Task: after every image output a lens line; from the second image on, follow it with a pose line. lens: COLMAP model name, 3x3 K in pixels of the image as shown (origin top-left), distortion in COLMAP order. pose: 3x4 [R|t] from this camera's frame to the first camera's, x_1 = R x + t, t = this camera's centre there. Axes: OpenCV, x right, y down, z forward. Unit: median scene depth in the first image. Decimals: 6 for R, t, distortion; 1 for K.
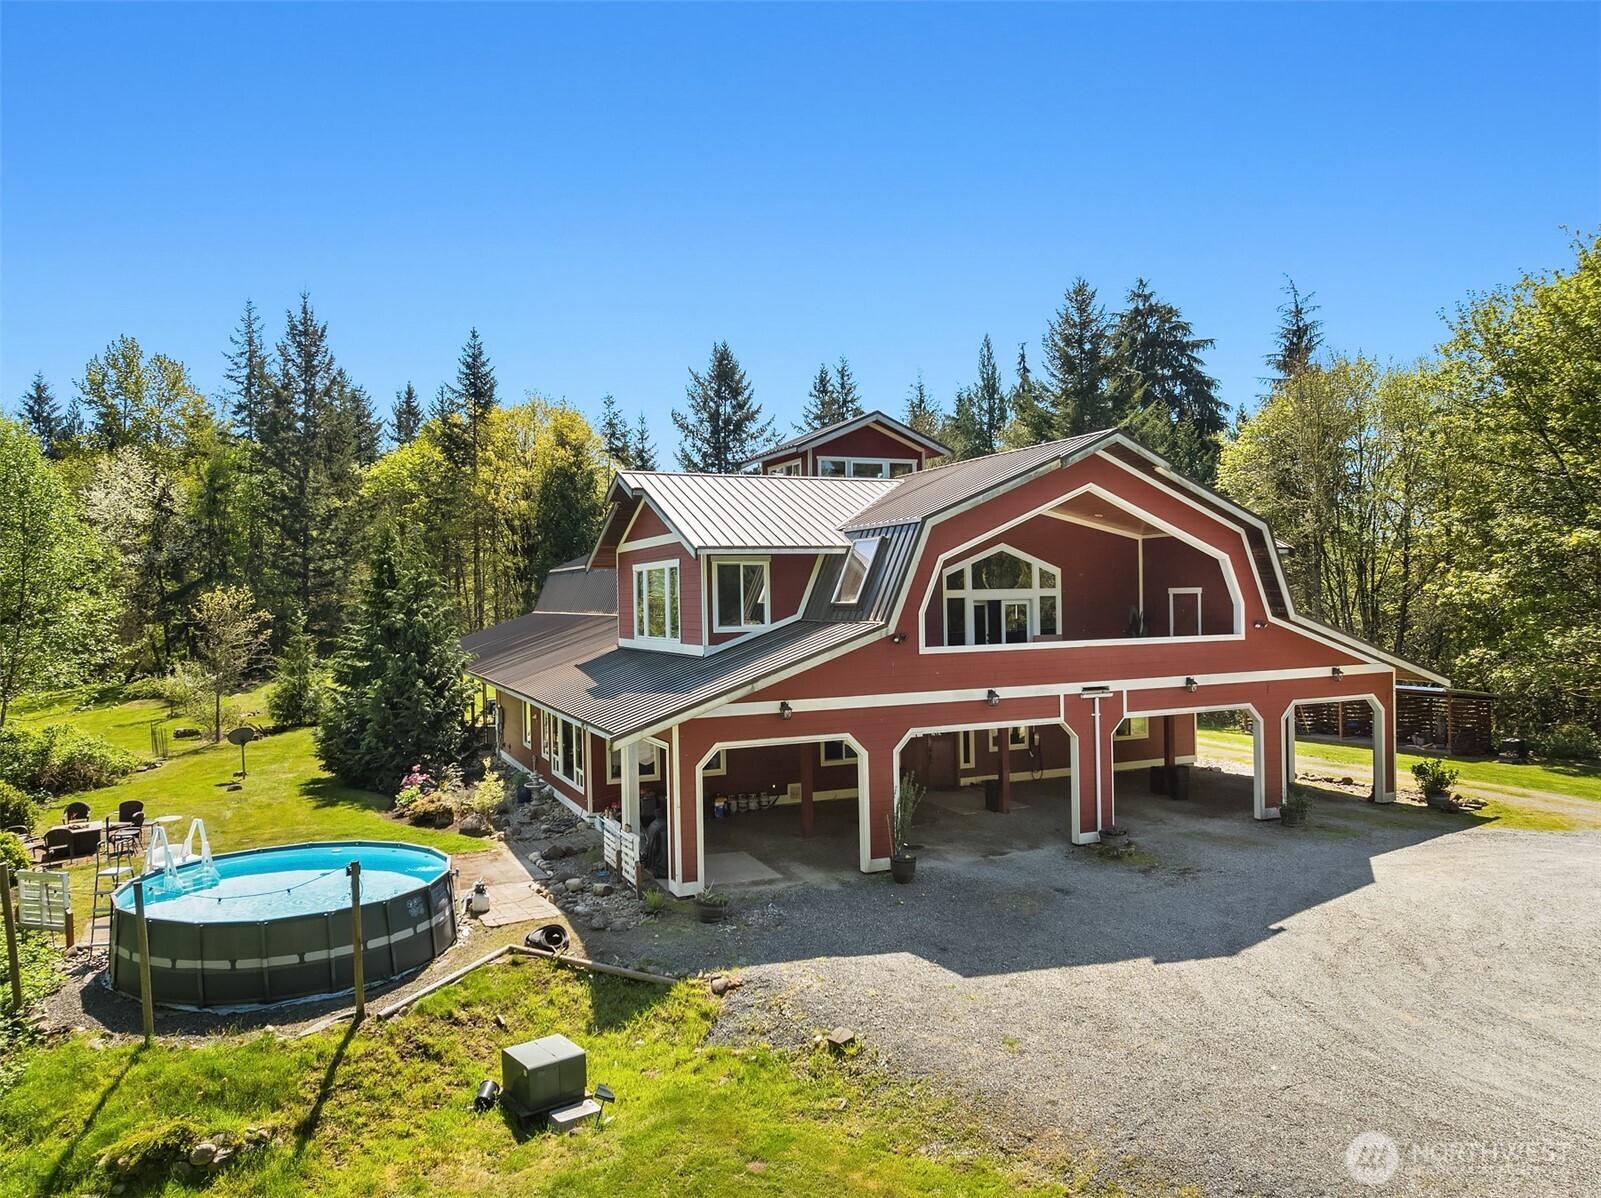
lens RADIAL K [[1109.5, 0, 796.3], [0, 1109.5, 602.0], [0, 0, 1]] dist [-0.032411, -0.005780]
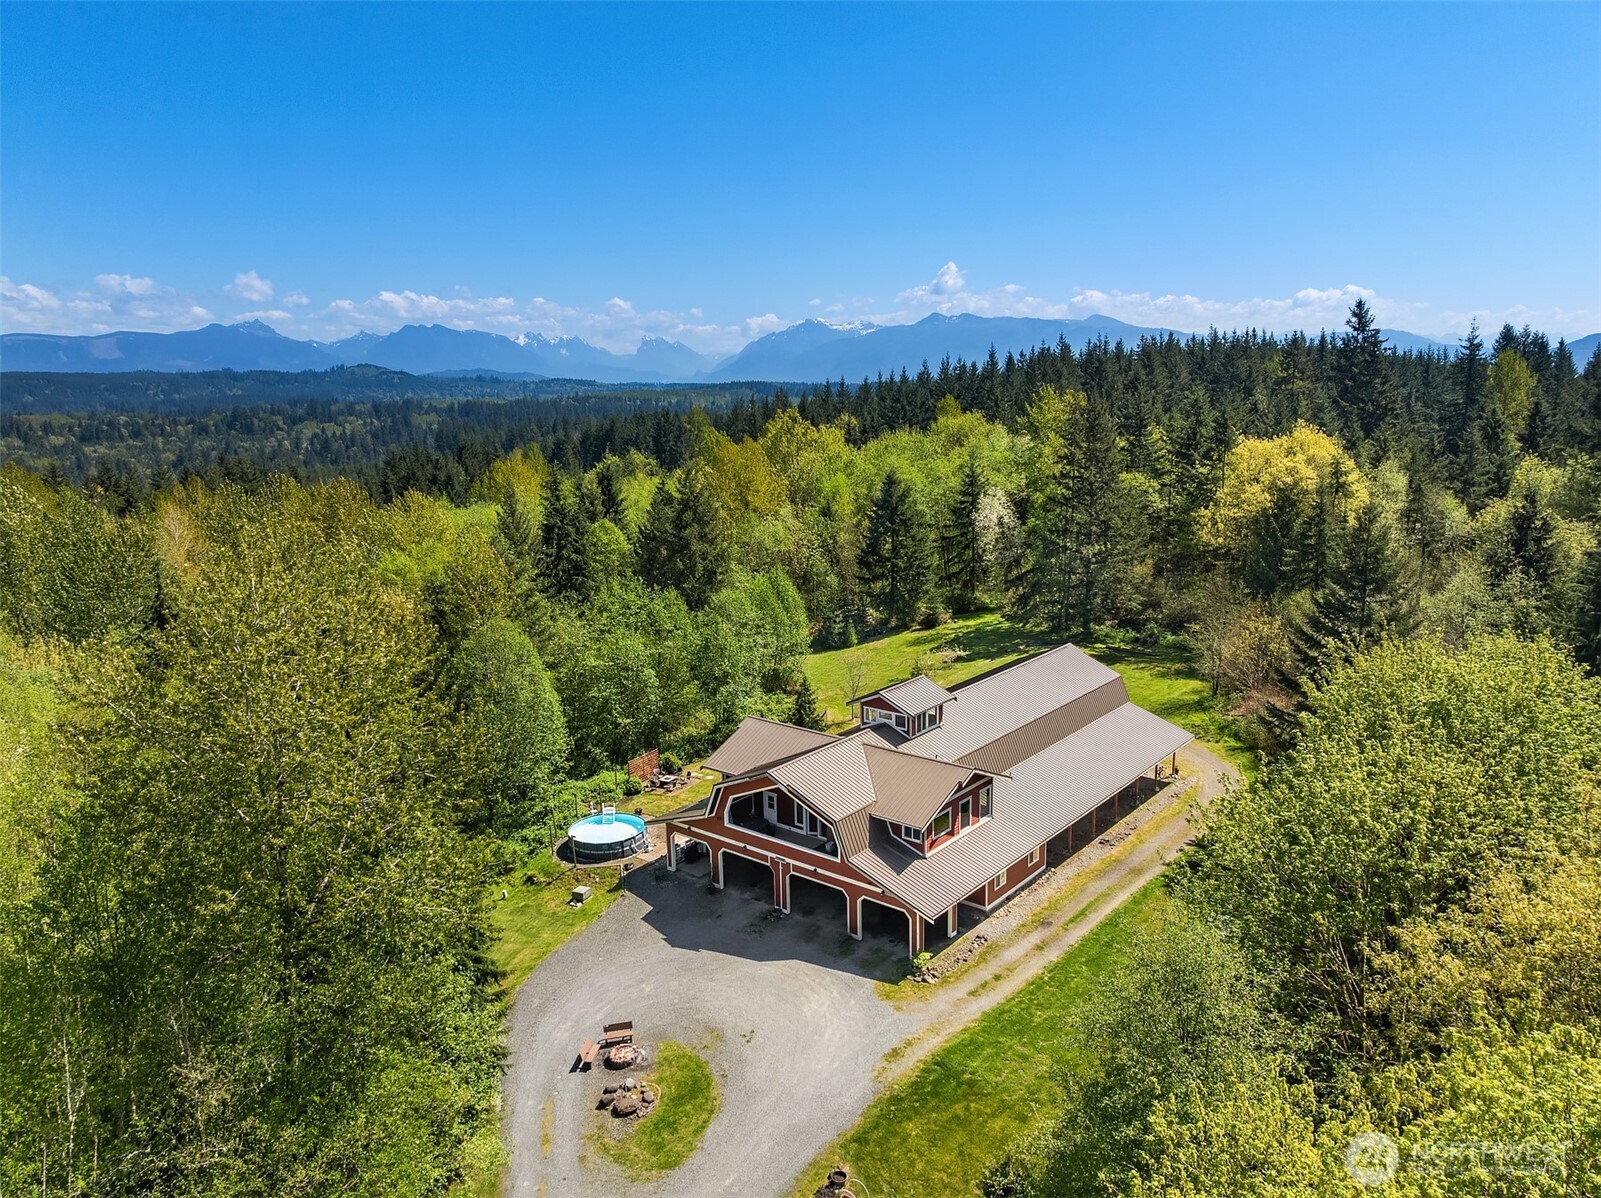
lens RADIAL K [[1109.5, 0, 798.5], [0, 1109.5, 599.1], [0, 0, 1]] dist [-0.032411, -0.005780]
pose [[0.462851, 0.184782, -0.866963, 2.210089], [0.006241, 0.977328, 0.211637, -0.972964], [0.886414, -0.103367, 0.451204, -0.081880]]
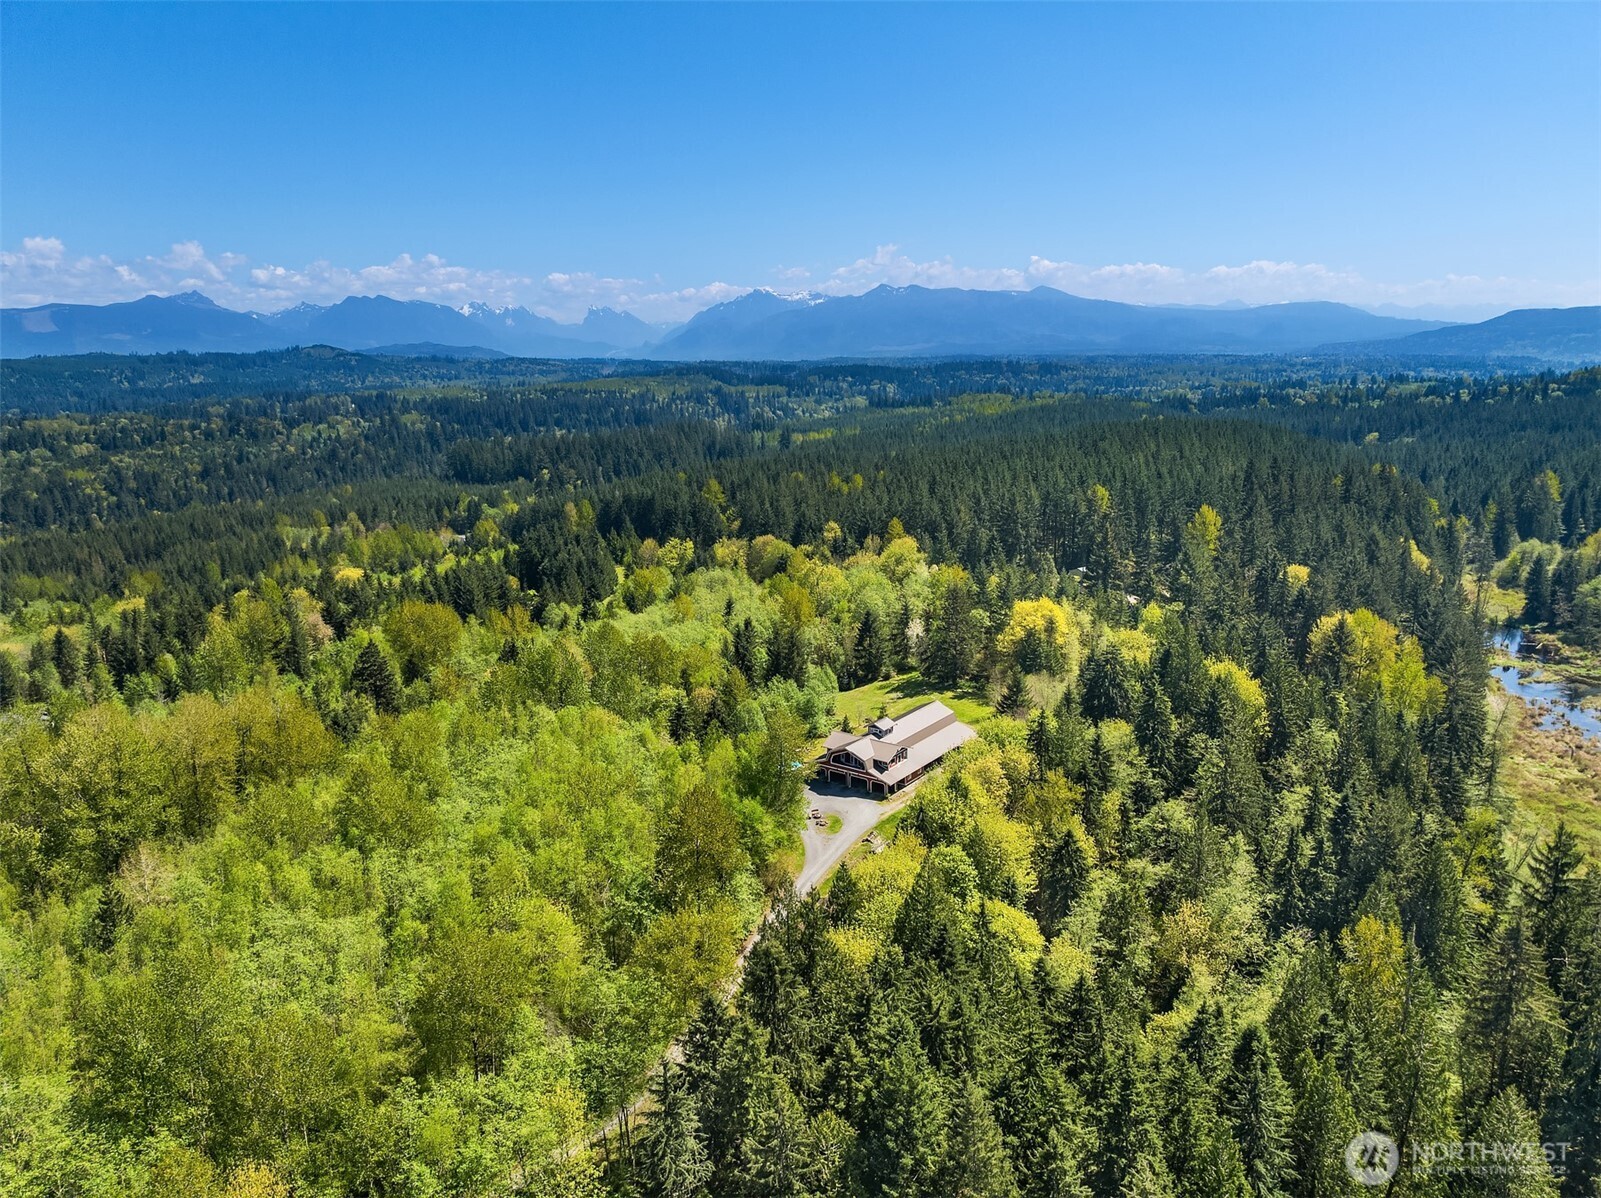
lens RADIAL K [[1109.5, 0, 804.6], [0, 1109.5, 602.0], [0, 0, 1]] dist [-0.032411, -0.005780]
pose [[0.508042, 0.206370, -0.836245, 6.898209], [0.004359, 0.970245, 0.242086, -3.244572], [0.861321, -0.126635, 0.492026, -3.400941]]
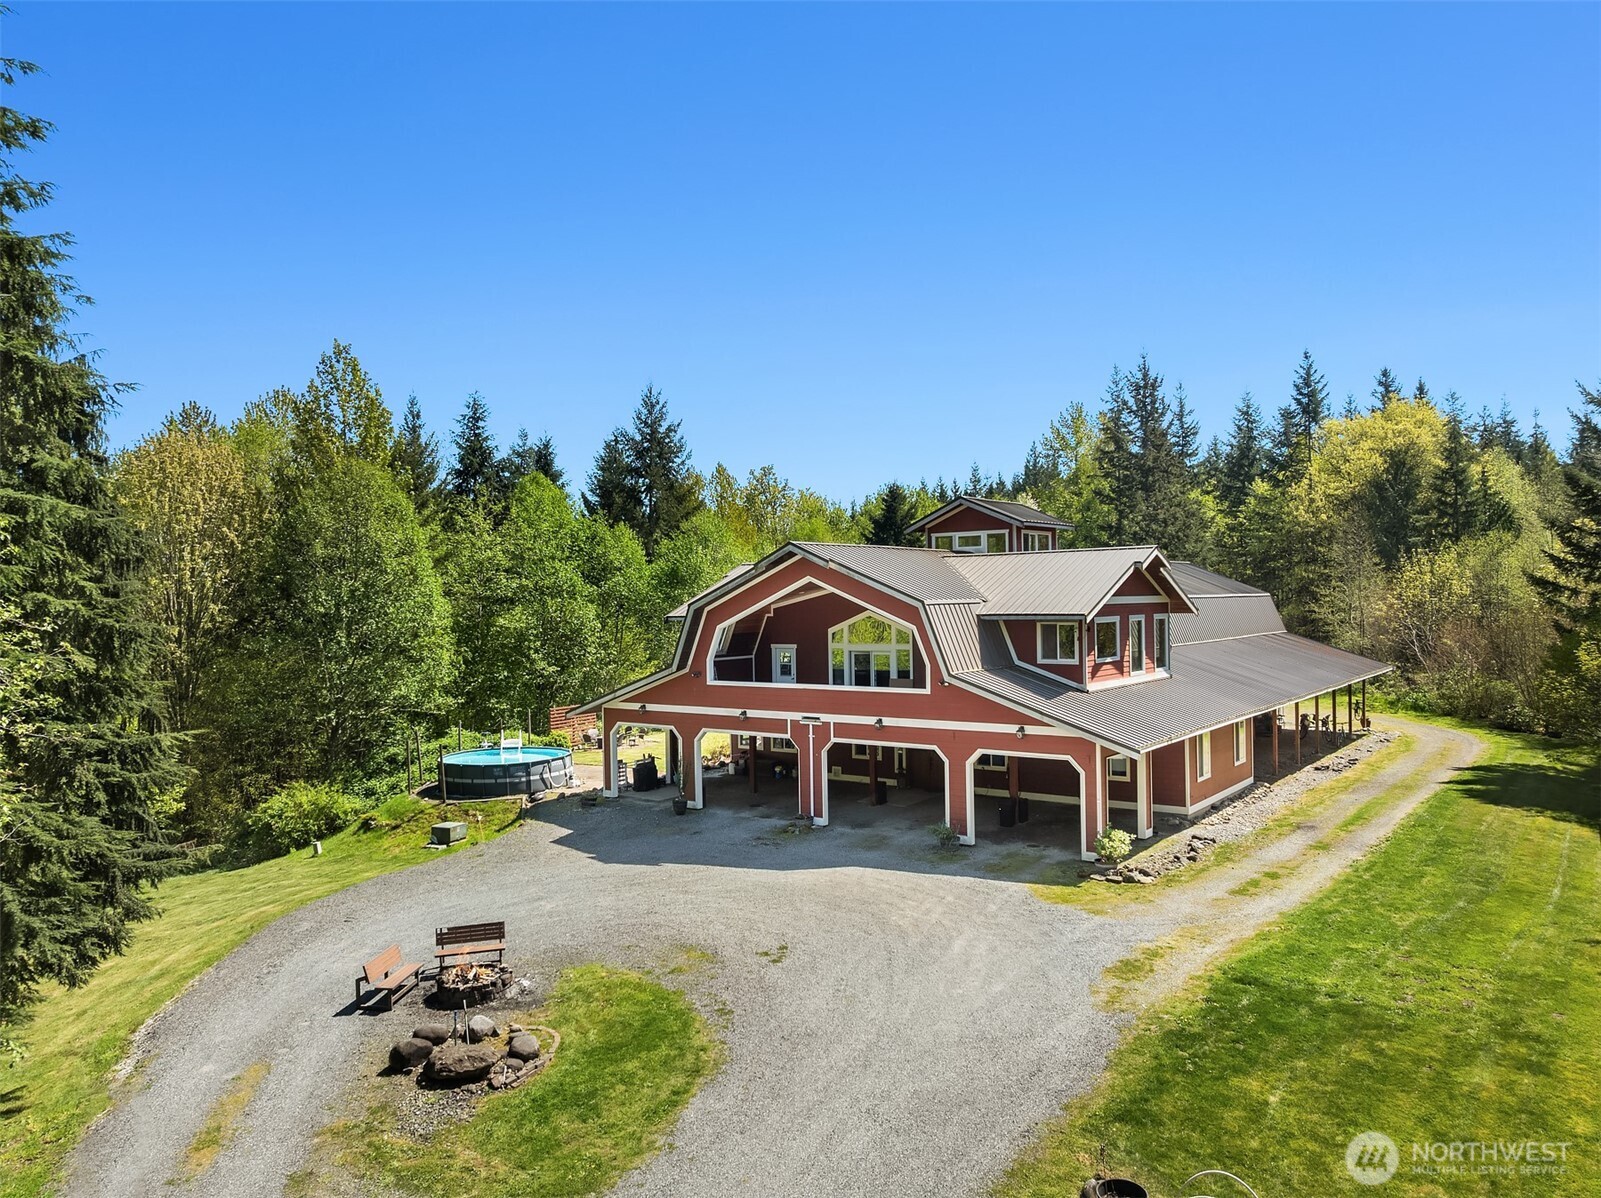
lens RADIAL K [[1109.5, 0, 798.2], [0, 1109.5, 597.6], [0, 0, 1]] dist [-0.032411, -0.005780]
pose [[0.498430, 0.007370, -0.866898, 1.355309], [0.000493, 0.999961, 0.008785, -0.082047], [0.866930, -0.004806, 0.498407, 0.237753]]
